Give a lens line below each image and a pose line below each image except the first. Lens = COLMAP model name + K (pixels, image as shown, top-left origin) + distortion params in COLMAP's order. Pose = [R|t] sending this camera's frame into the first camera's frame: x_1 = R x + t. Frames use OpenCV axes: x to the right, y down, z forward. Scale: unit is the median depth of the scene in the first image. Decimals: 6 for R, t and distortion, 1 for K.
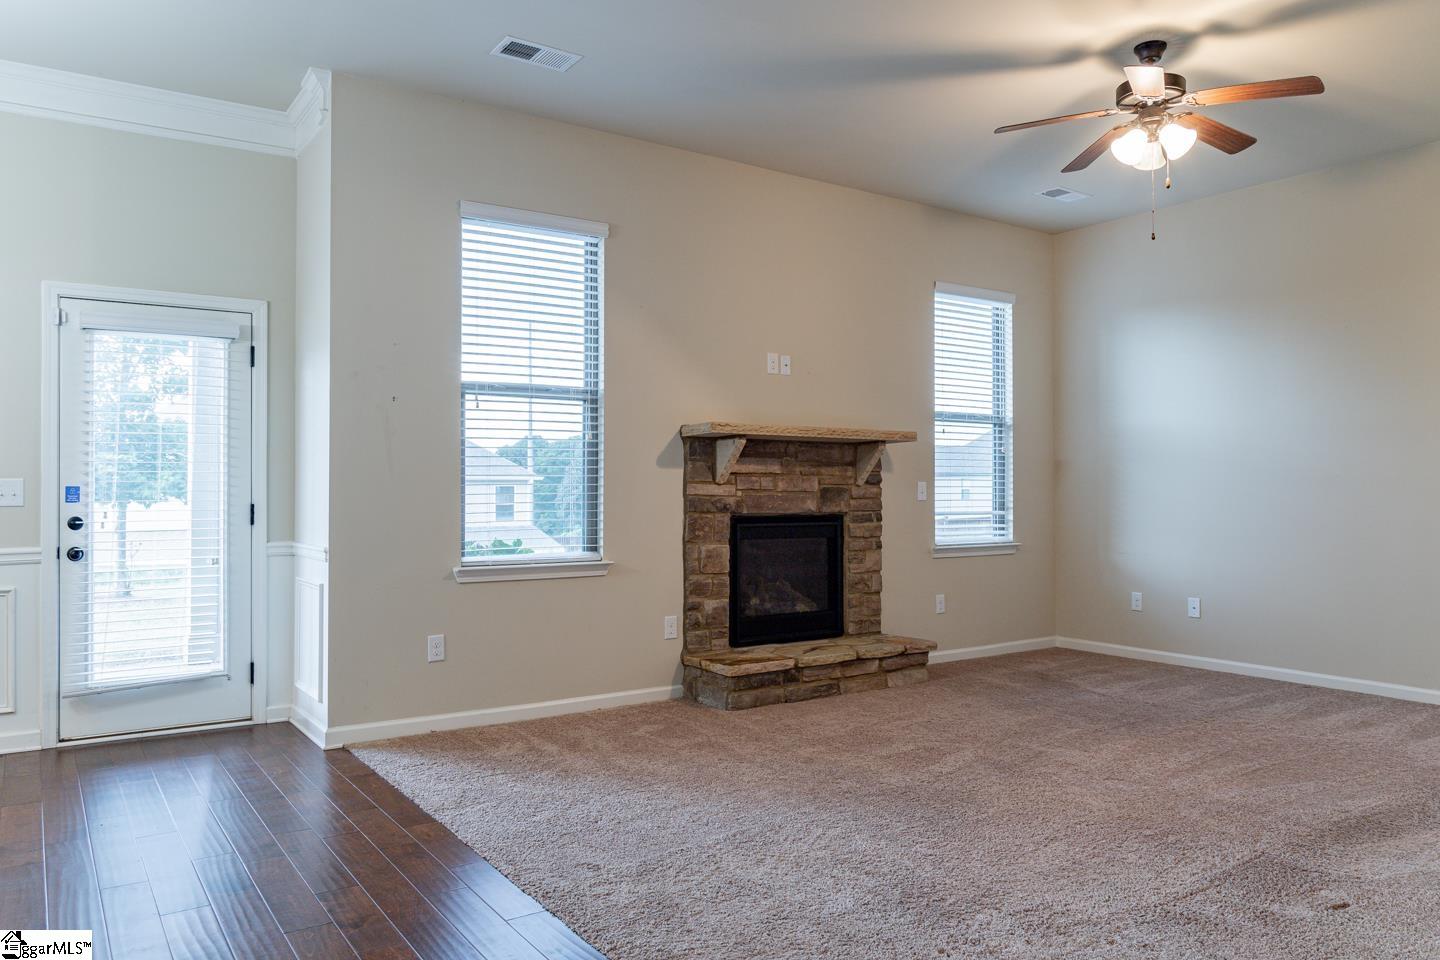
lens RADIAL K [[997.1, 0, 715.8], [0, 997.1, 487.5], [0, 0, 1]] dist [-0.005713, 0.001407]
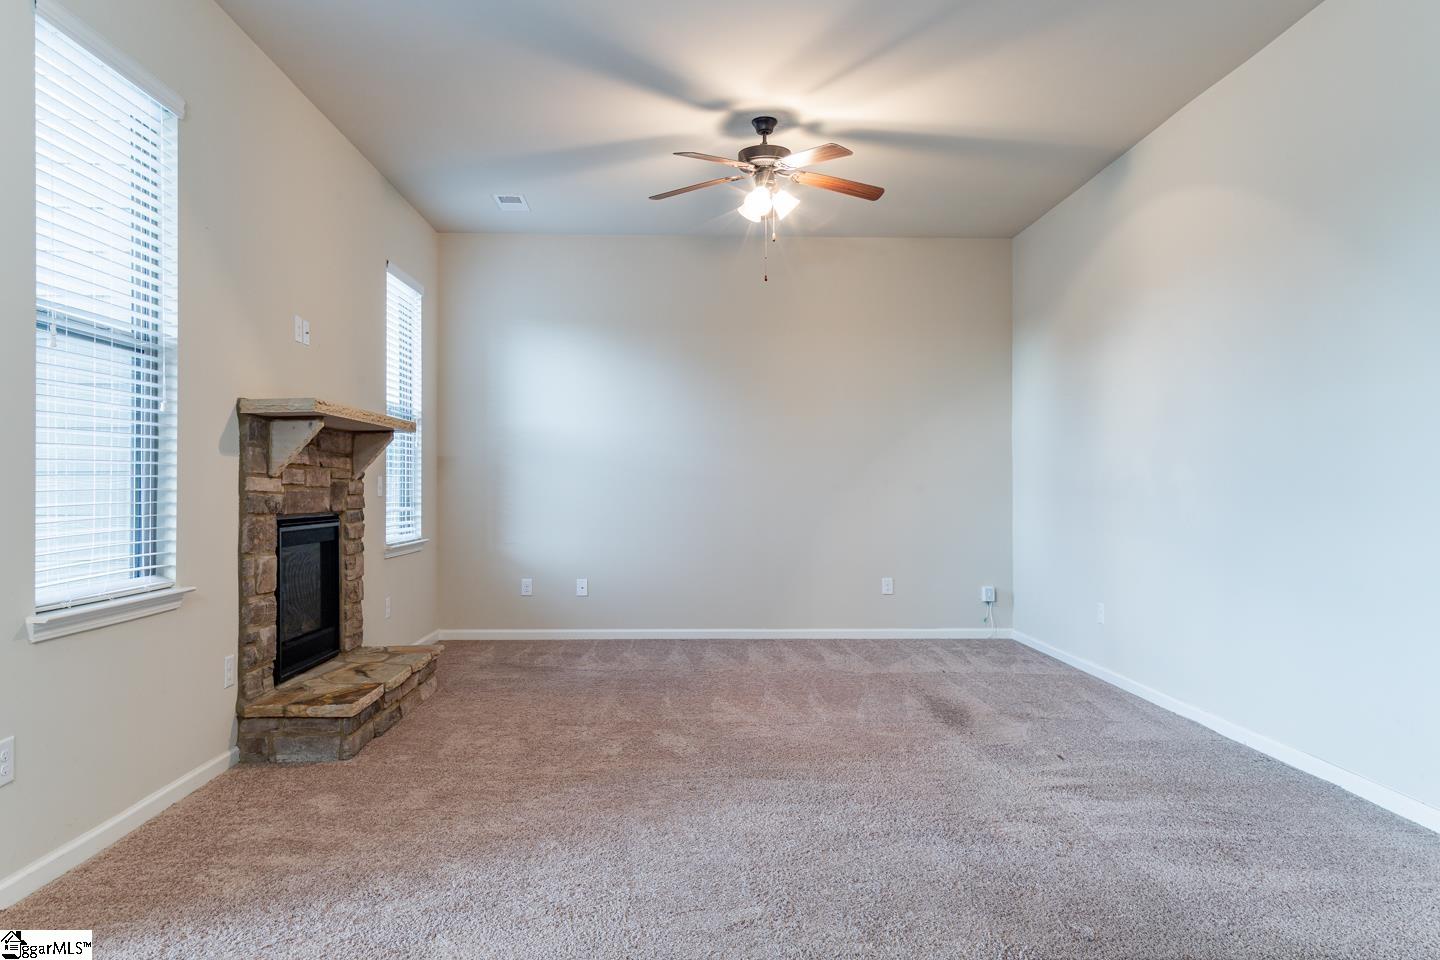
lens RADIAL K [[979.4, 0, 697.9], [0, 979.4, 482.8], [0, 0, 1]] dist [0.037612, 0.001078]
pose [[0.552403, 0.003705, 0.833569, -0.441028], [-0.003572, 0.999991, -0.002078, 0.001222], [-0.833570, -0.001830, 0.552411, 0.291418]]
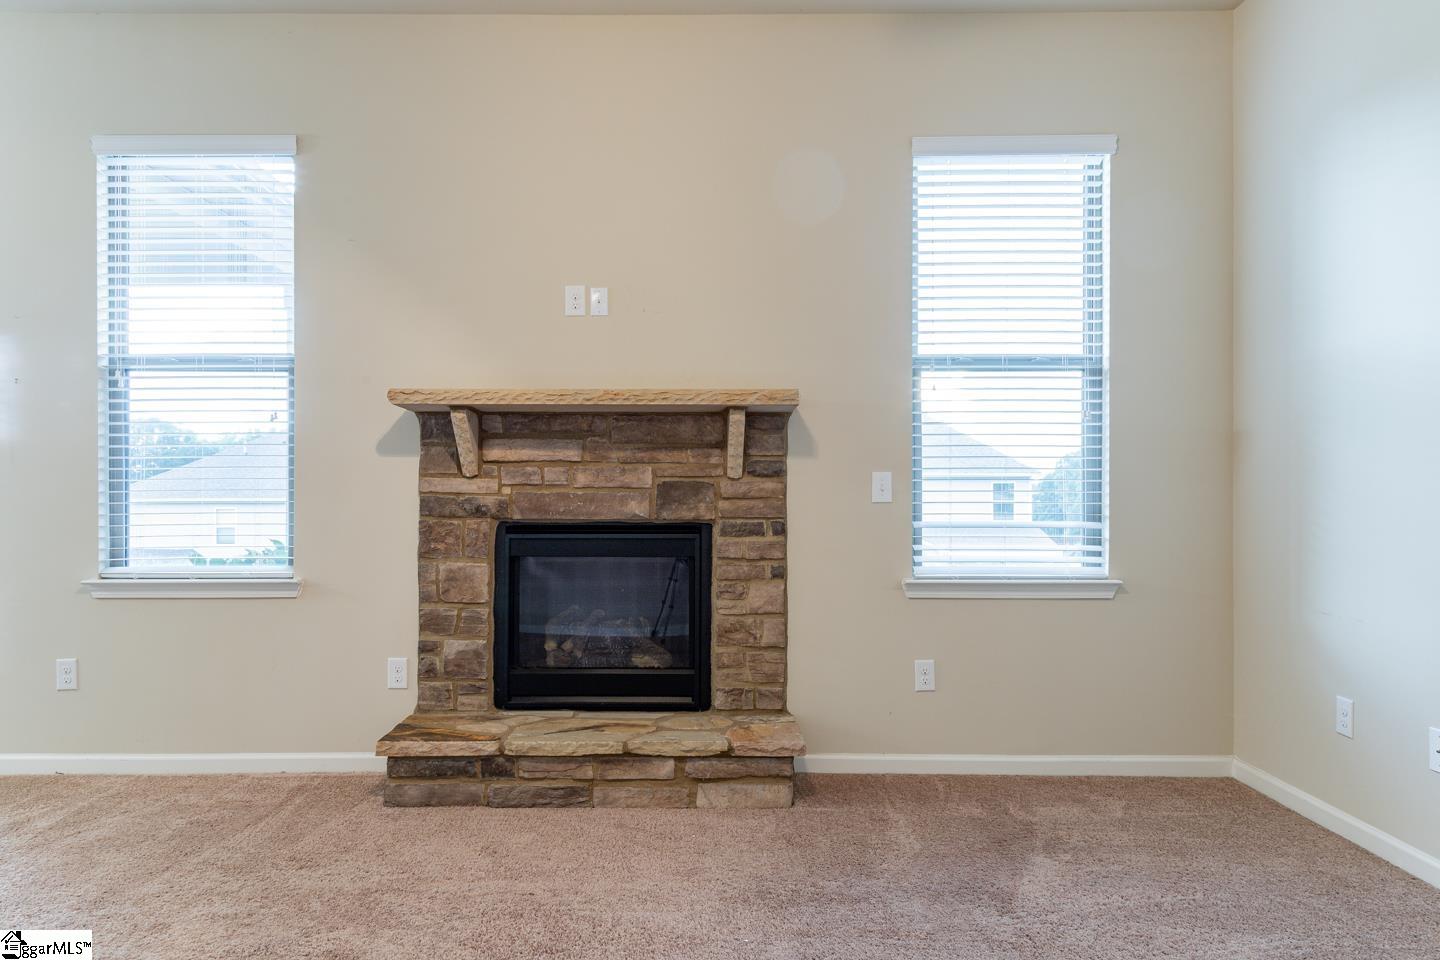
lens RADIAL K [[1033.7, 0, 646.7], [0, 1033.7, 472.4], [0, 0, 1]] dist [0.031290, -0.000559]
pose [[0.823827, -0.001134, -0.566840, 0.511143], [0.001495, 0.999999, 0.000172, -0.006656], [0.566839, -0.000989, 0.823828, 0.452661]]
